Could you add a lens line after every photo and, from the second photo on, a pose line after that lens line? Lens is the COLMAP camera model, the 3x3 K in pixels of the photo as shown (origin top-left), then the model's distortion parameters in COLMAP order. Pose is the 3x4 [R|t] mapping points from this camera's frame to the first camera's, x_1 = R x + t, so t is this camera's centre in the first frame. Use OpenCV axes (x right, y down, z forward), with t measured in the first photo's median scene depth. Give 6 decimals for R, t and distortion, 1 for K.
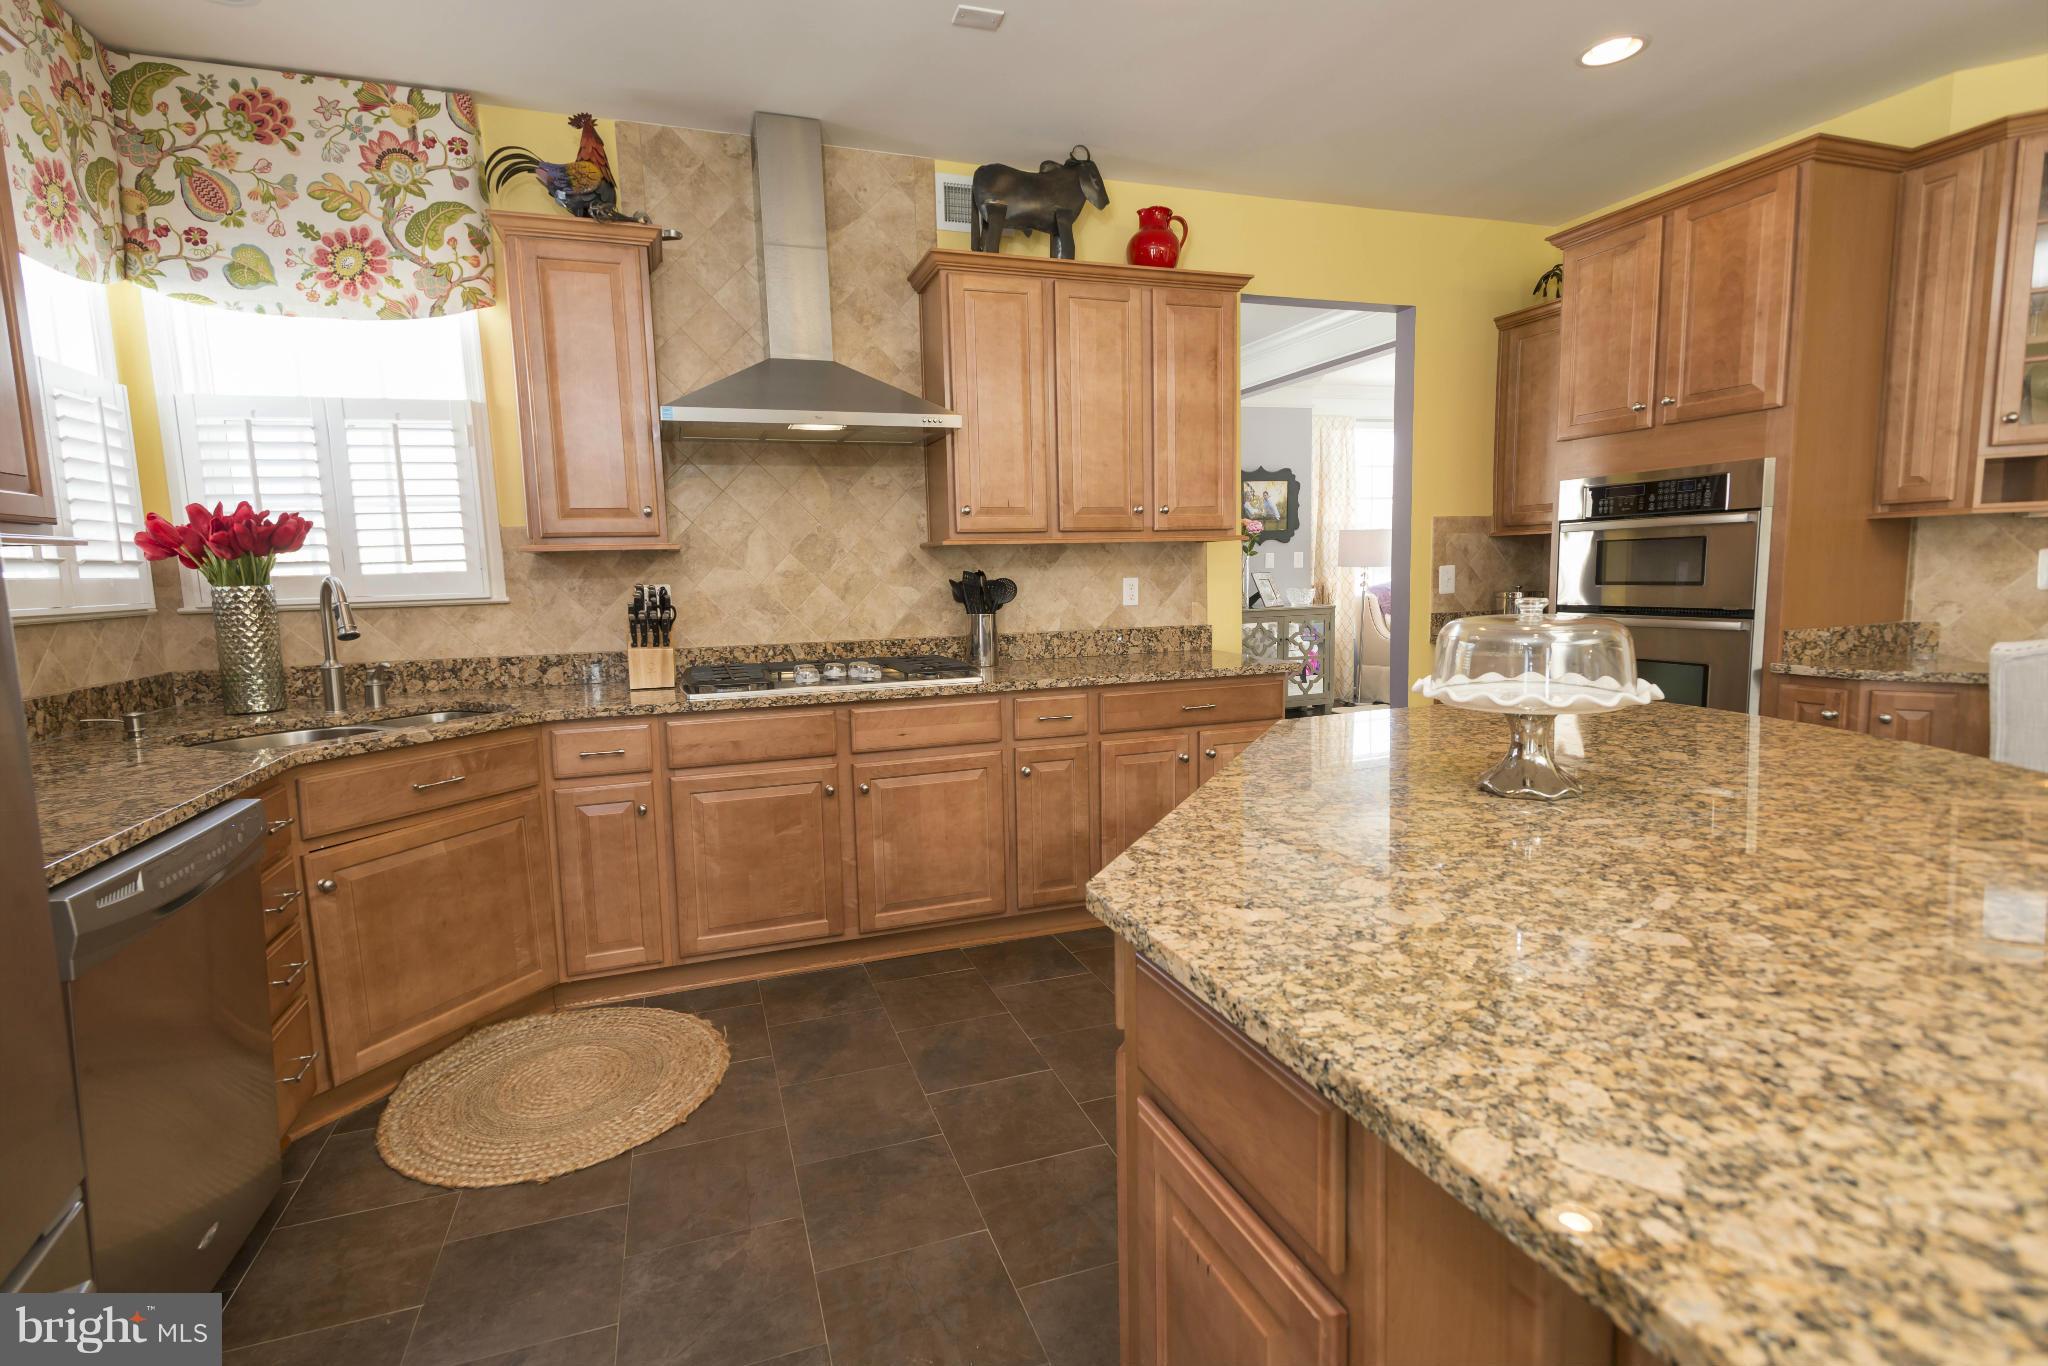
lens RADIAL K [[948.4, 0, 997.4], [0, 948.4, 674.8], [0, 0, 1]] dist [0.017121, -0.006233]
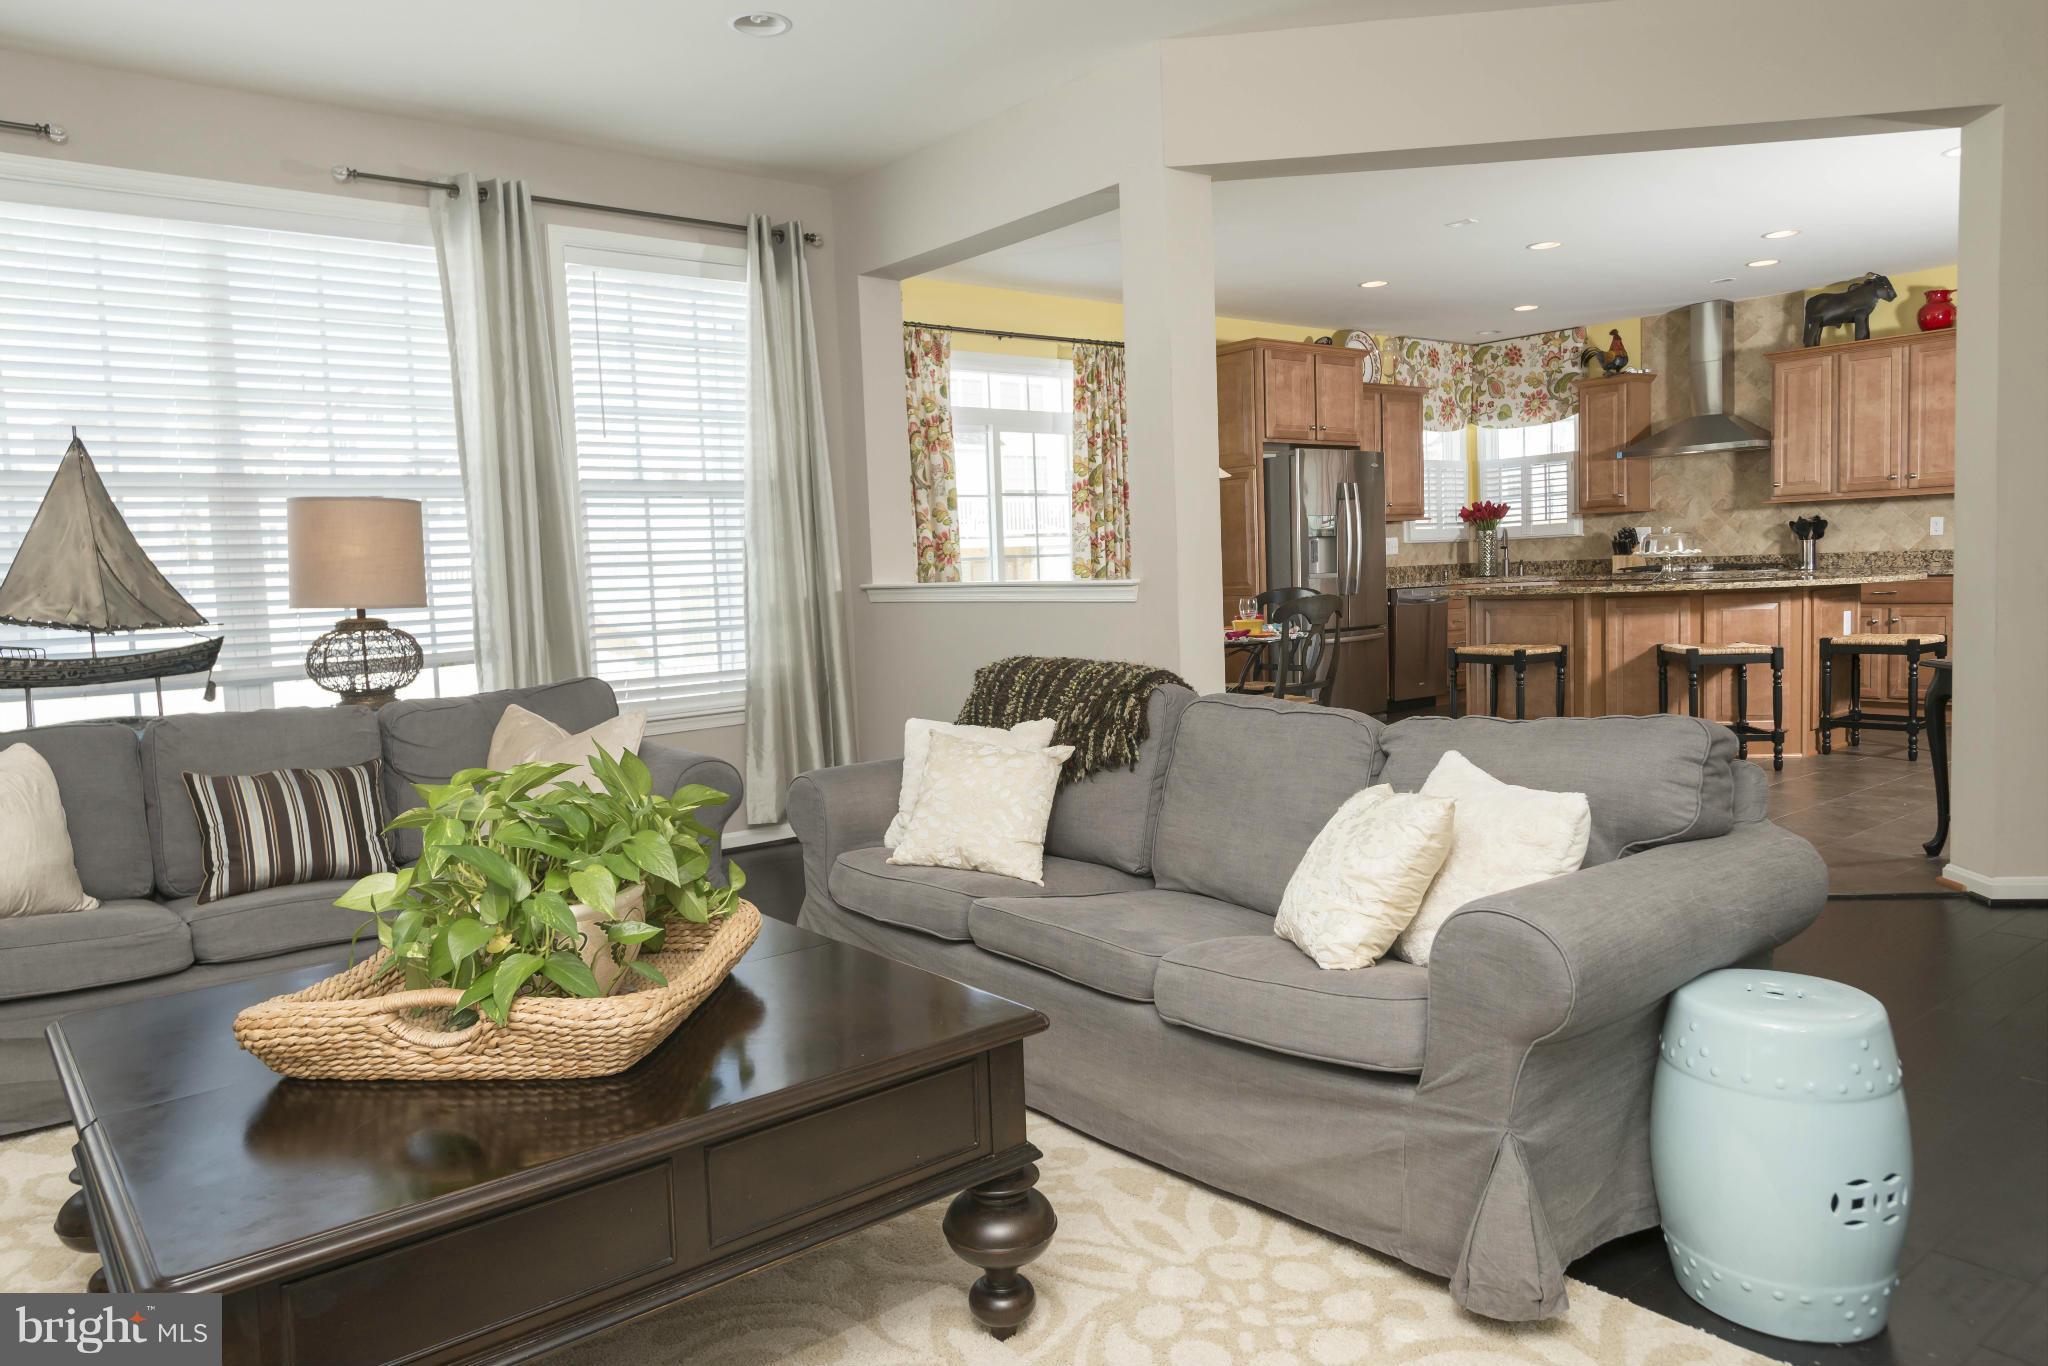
lens RADIAL K [[1266.3, 0, 1014.4], [0, 1266.3, 670.7], [0, 0, 1]] dist [0.016197, -0.011592]
pose [[0.340569, 0.089233, -0.935976, 2.052908], [-0.075507, 0.994867, 0.067373, 0.154440], [0.937183, 0.047728, 0.345558, -1.422016]]
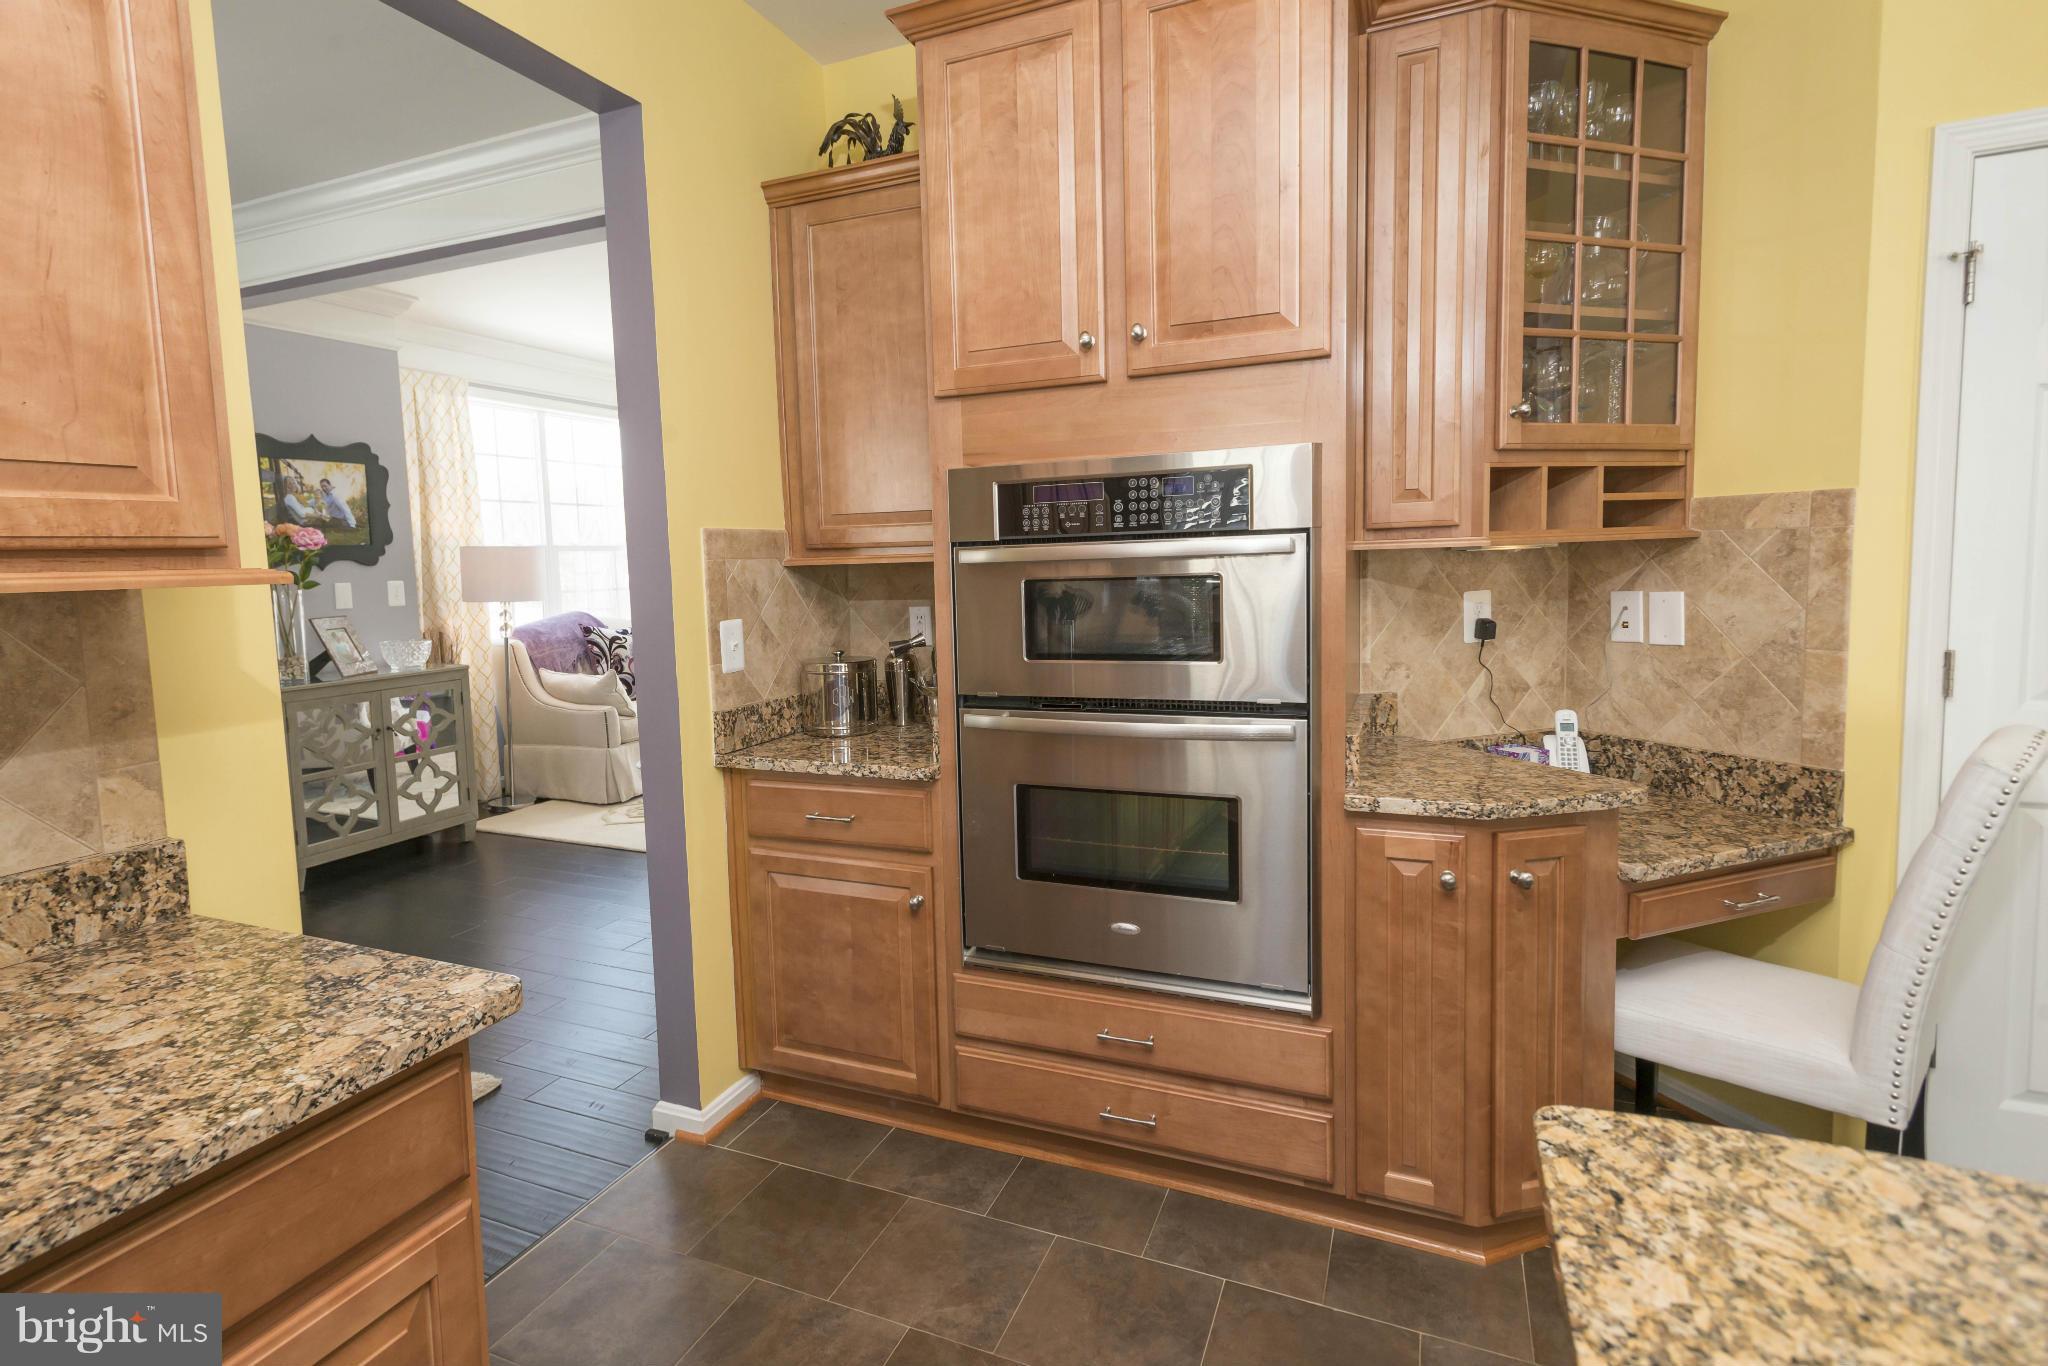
lens RADIAL K [[1024.0, 0, 973.4], [0, 1024.0, 648.4], [0, 0, 1]] dist [0.007659, 0.000747]
pose [[0.672540, -0.058638, 0.737734, 0.203145], [0.095544, 0.995393, -0.007982, -0.118946], [-0.733868, 0.075854, 0.675044, 0.749560]]
